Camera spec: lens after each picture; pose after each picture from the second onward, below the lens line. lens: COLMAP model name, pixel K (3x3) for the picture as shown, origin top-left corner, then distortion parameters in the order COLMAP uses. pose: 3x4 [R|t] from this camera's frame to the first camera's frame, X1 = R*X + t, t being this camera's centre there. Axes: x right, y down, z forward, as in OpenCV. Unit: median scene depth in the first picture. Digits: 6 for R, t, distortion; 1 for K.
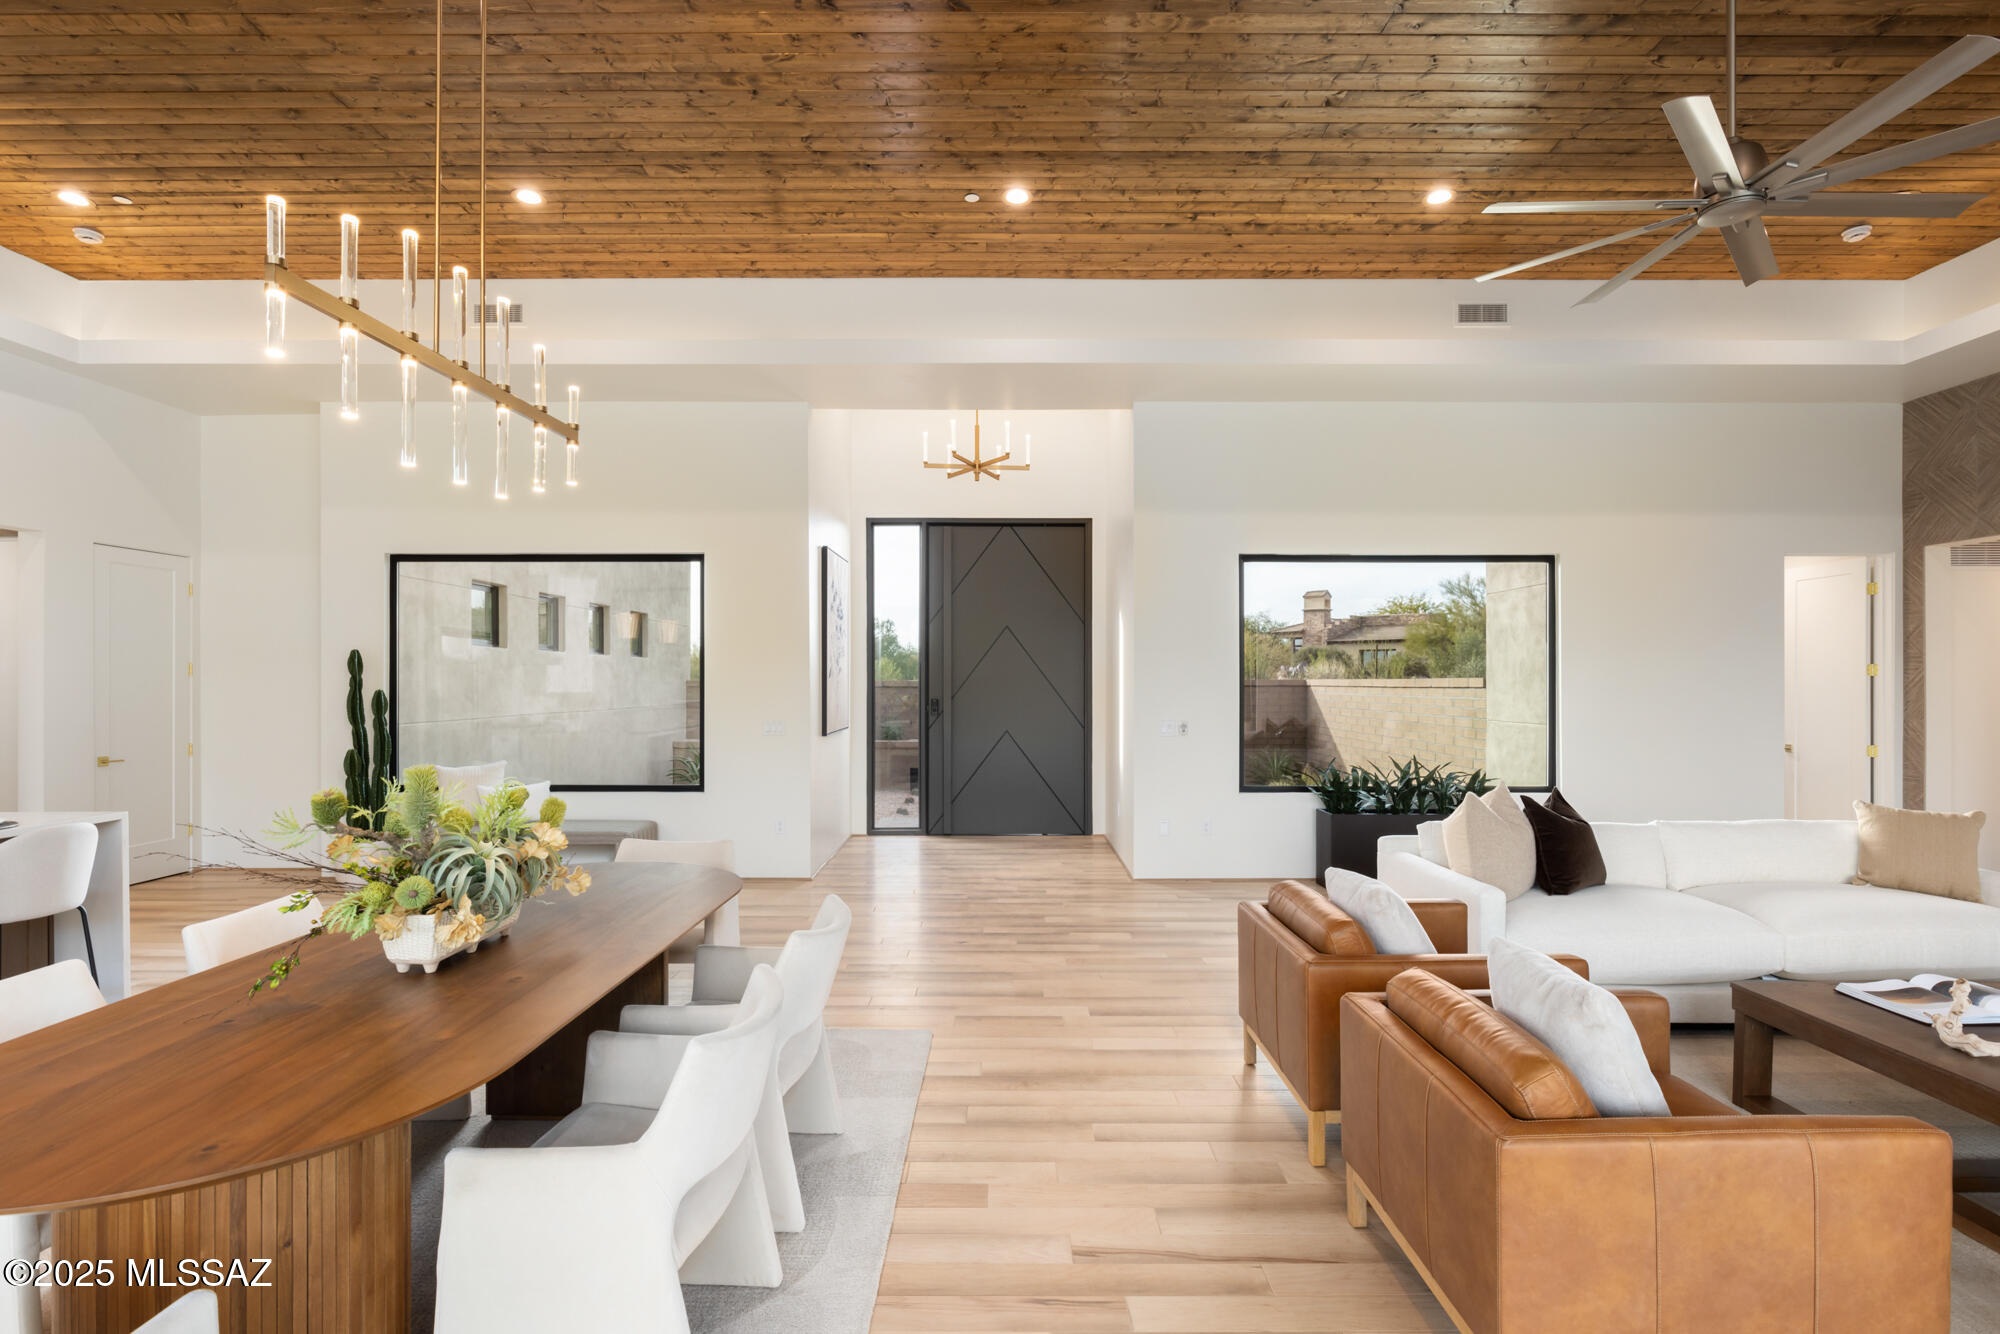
lens RADIAL K [[927.3, 0, 1007.7], [0, 927.3, 659.5], [0, 0, 1]] dist [-0.003783, -0.000300]
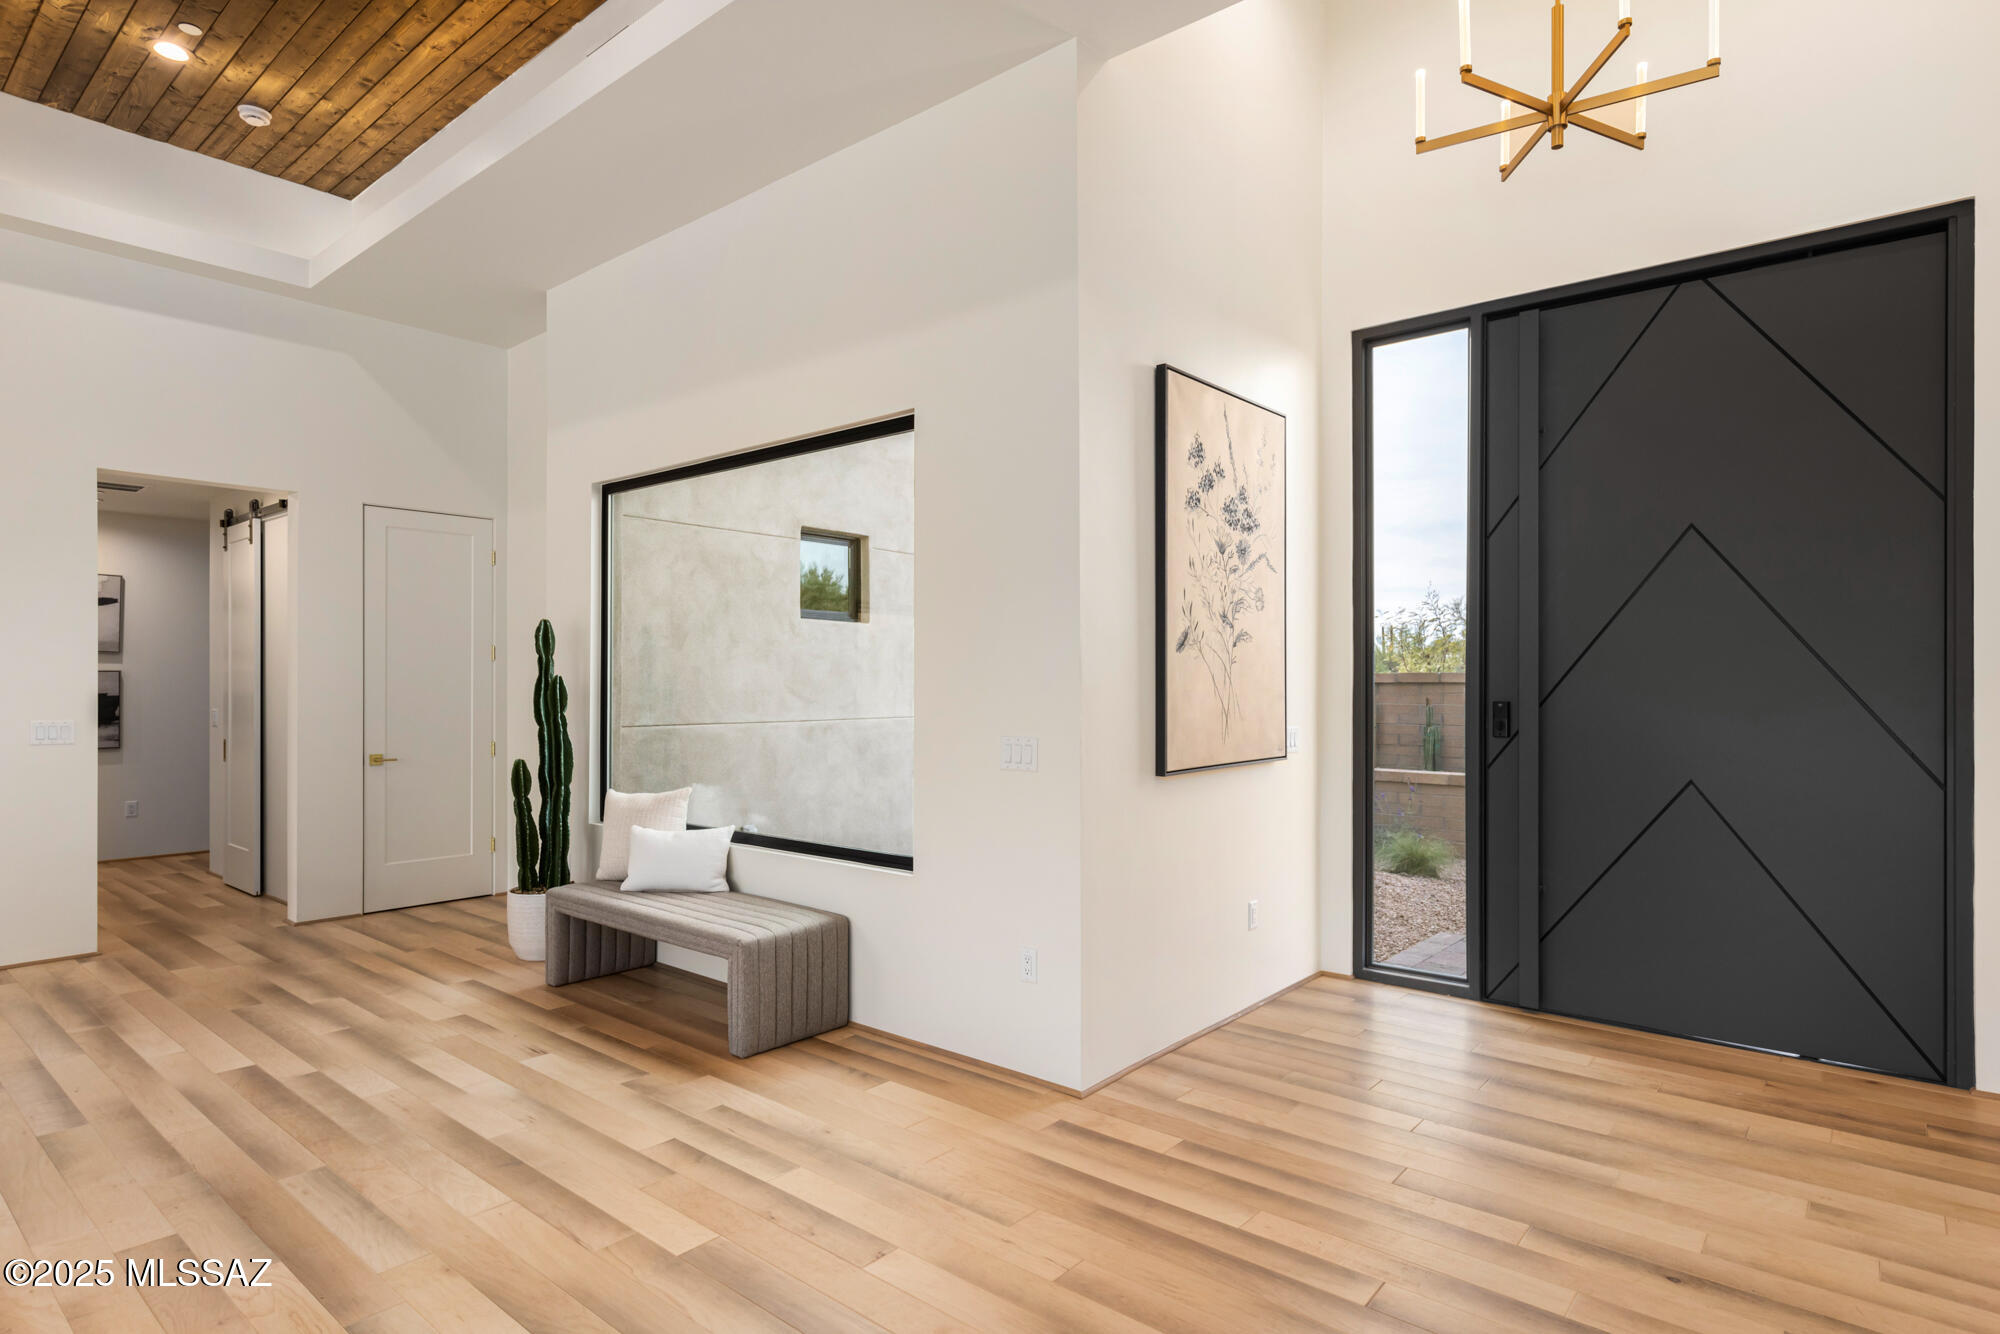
lens RADIAL K [[1064.3, 0, 996.2], [0, 1064.3, 678.6], [0, 0, 1]] dist [-0.004943, 0.001680]
pose [[0.763717, -0.001688, -0.645549, 0.086001], [0.011230, 0.999880, 0.010671, 0.029083], [0.645454, -0.015399, 0.763644, 0.570404]]
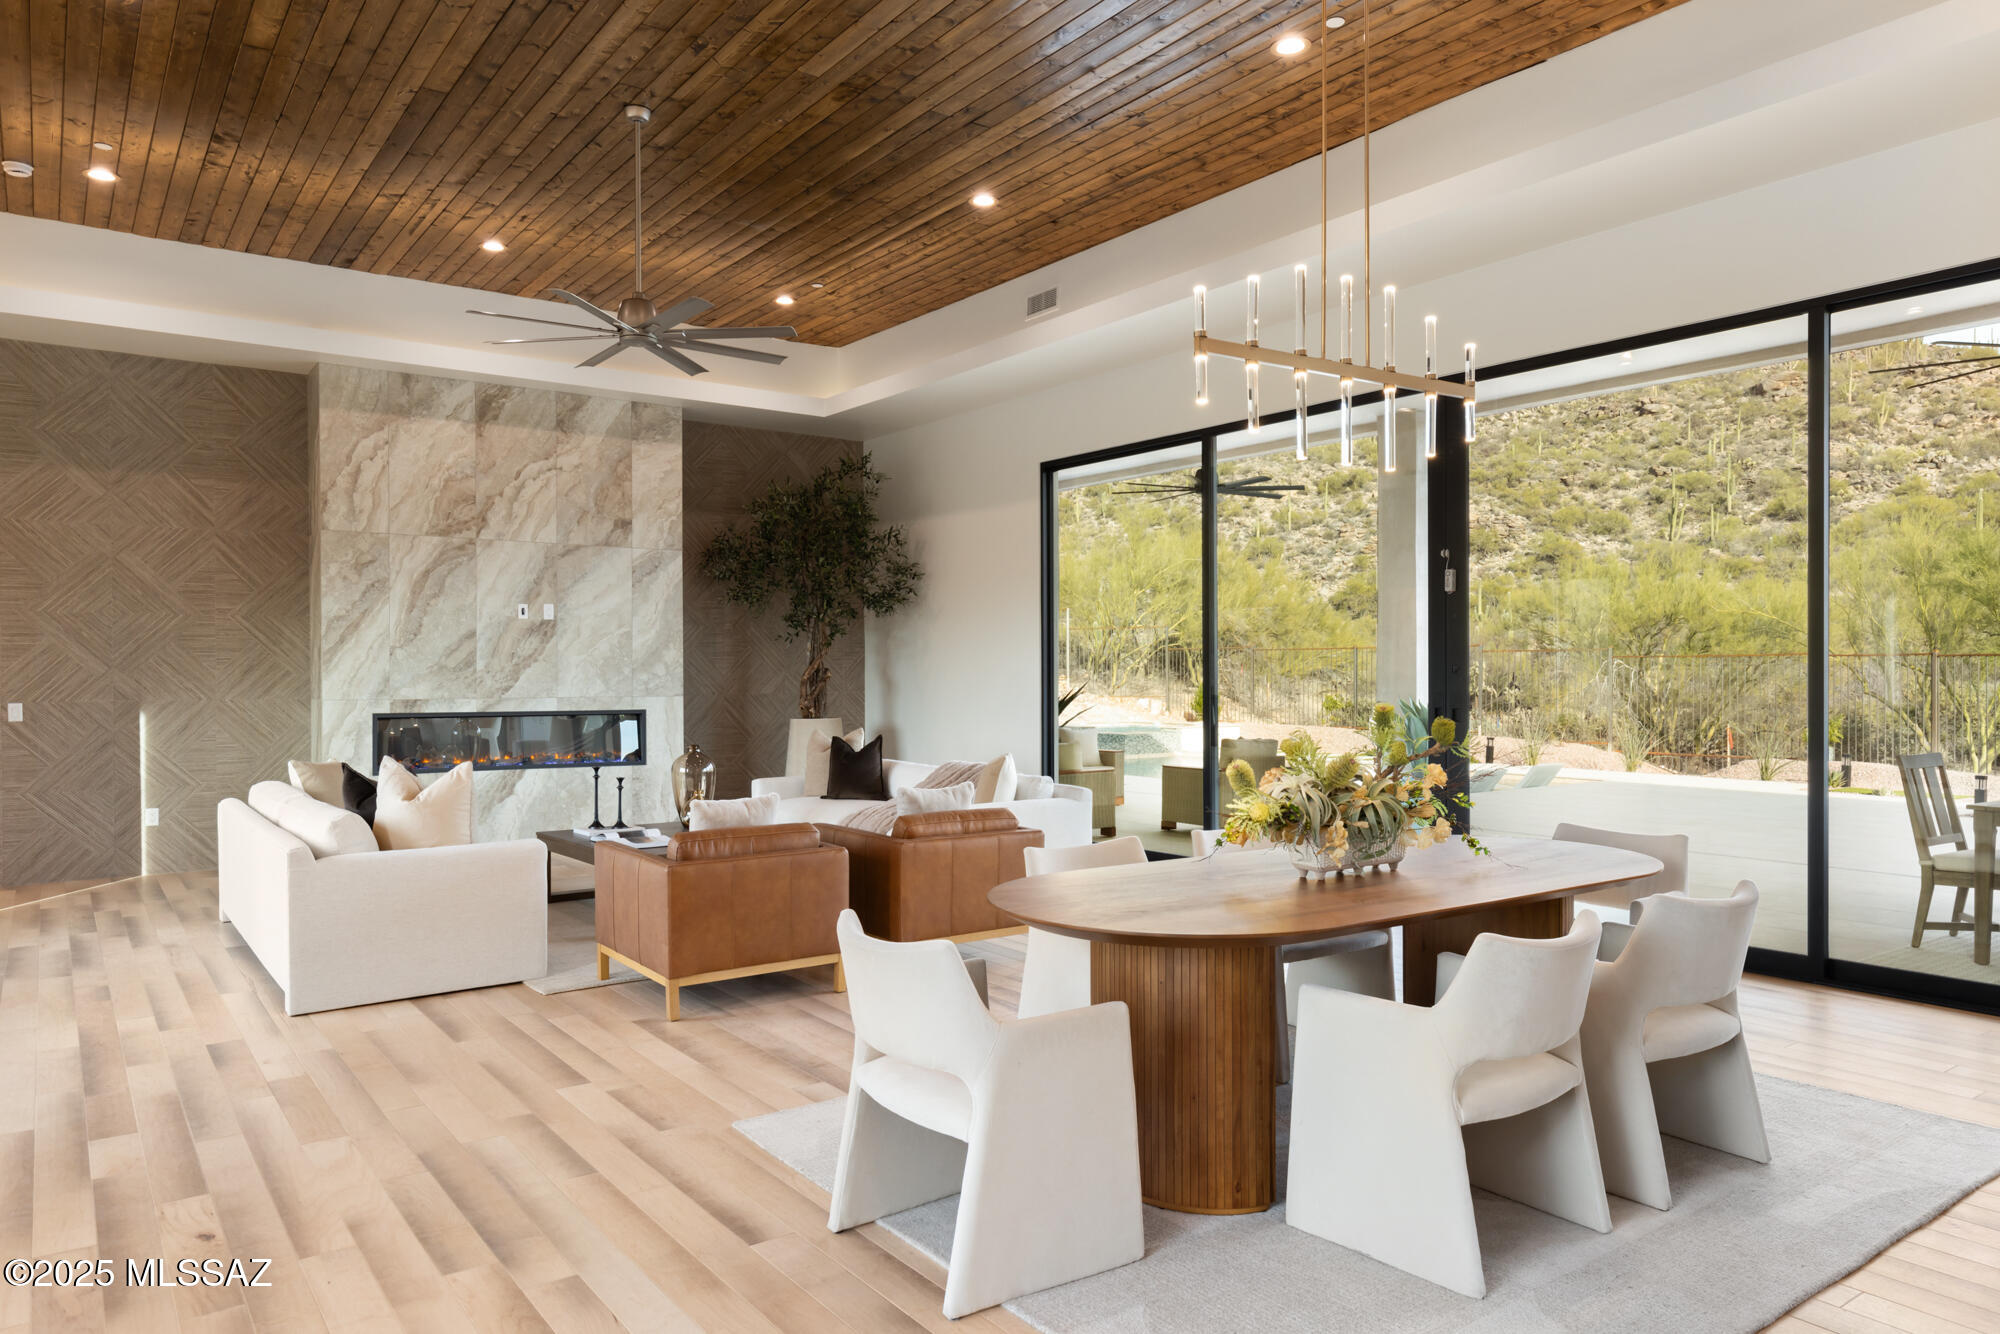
lens RADIAL K [[1302.9, 0, 994.4], [0, 1302.9, 672.2], [0, 0, 1]] dist [0.006116, 0.000254]
pose [[-0.590524, 0.000312, 0.807020, -0.557566], [-0.015283, 0.999816, -0.011569, 0.031684], [-0.806875, -0.019166, -0.590411, 0.787569]]
